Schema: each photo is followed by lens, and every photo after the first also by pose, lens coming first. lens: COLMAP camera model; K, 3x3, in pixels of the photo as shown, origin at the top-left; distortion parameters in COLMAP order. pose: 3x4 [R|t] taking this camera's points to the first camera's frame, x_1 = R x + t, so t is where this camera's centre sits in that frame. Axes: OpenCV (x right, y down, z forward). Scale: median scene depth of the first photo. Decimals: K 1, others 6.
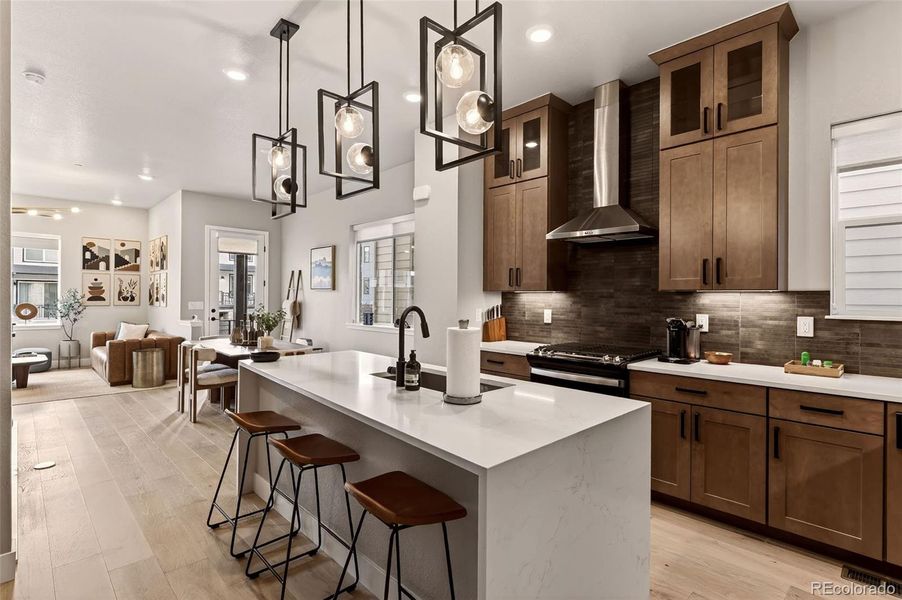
lens RADIAL K [[444.2, 0, 448.9], [0, 444.2, 294.5], [0, 0, 1]] dist [0.003325, -0.000420]
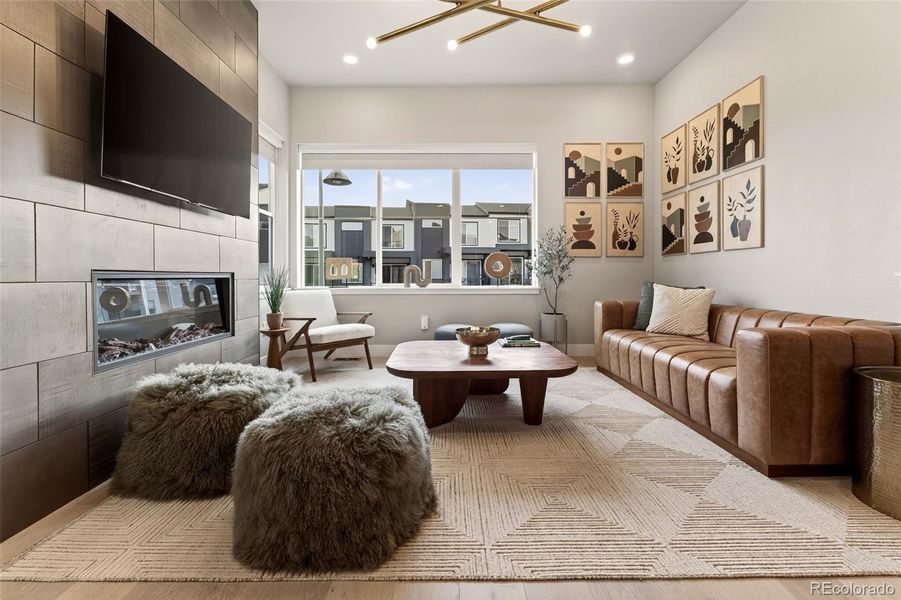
lens RADIAL K [[395.6, 0, 453.5], [0, 395.6, 283.7], [0, 0, 1]] dist [-0.008637, 0.002452]
pose [[0.730641, 0.004885, -0.682744, -0.577814], [0.013308, 0.999683, 0.021395, 0.049255], [0.682632, -0.024718, 0.730344, 0.510561]]
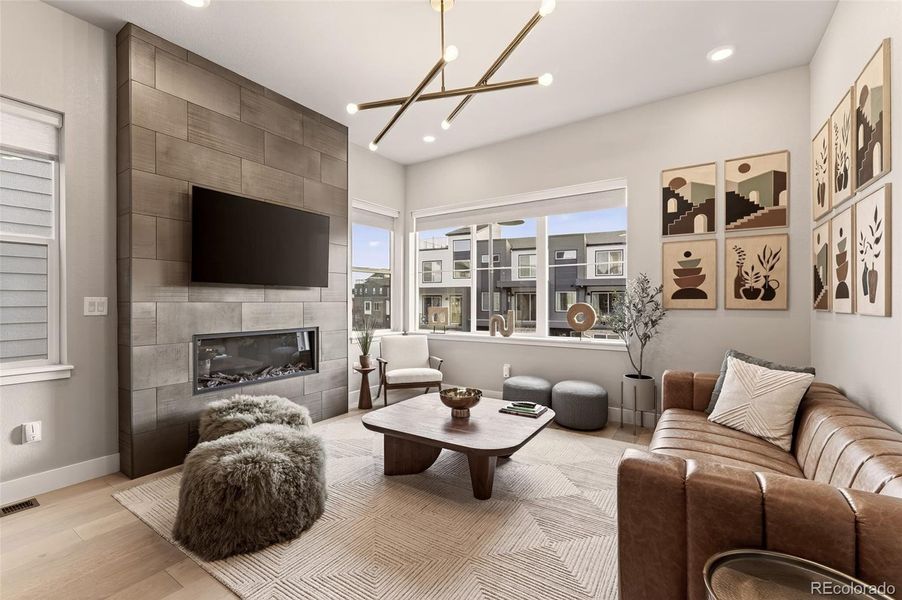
lens RADIAL K [[396.0, 0, 444.6], [0, 396.0, 302.4], [0, 0, 1]] dist [-0.008637, 0.002452]
pose [[0.219377, -0.003485, -0.975634, -0.455660], [0.009680, 0.999952, -0.001395, 0.016693], [0.975592, -0.009138, 0.219400, 0.678596]]
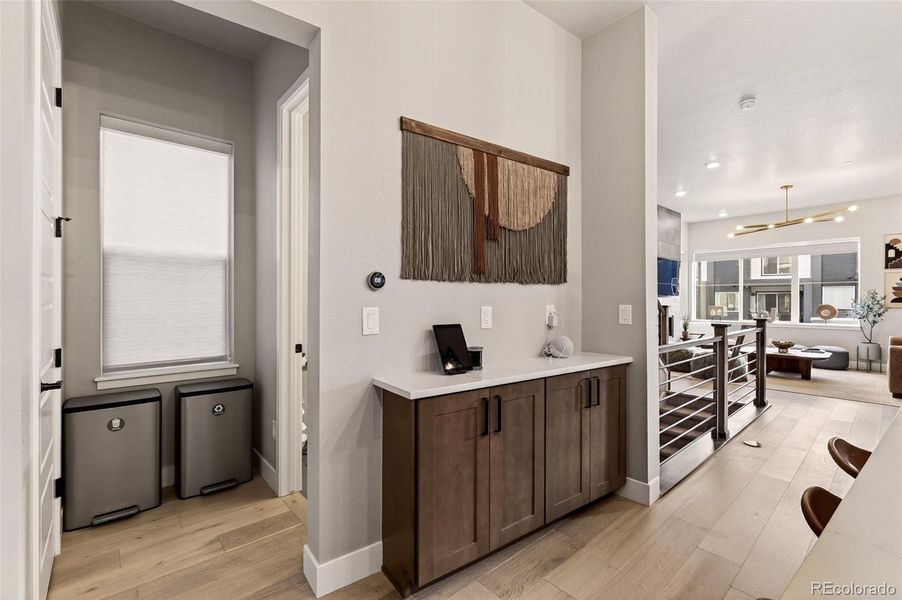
lens RADIAL K [[396.0, 0, 449.4], [0, 396.0, 302.1], [0, 0, 1]] dist [-0.008637, 0.002452]
pose [[-0.047910, -0.000693, -0.998851, 0.053308], [0.004333, 0.999990, -0.000901, 0.010234], [0.998842, -0.004371, -0.047907, 0.121442]]
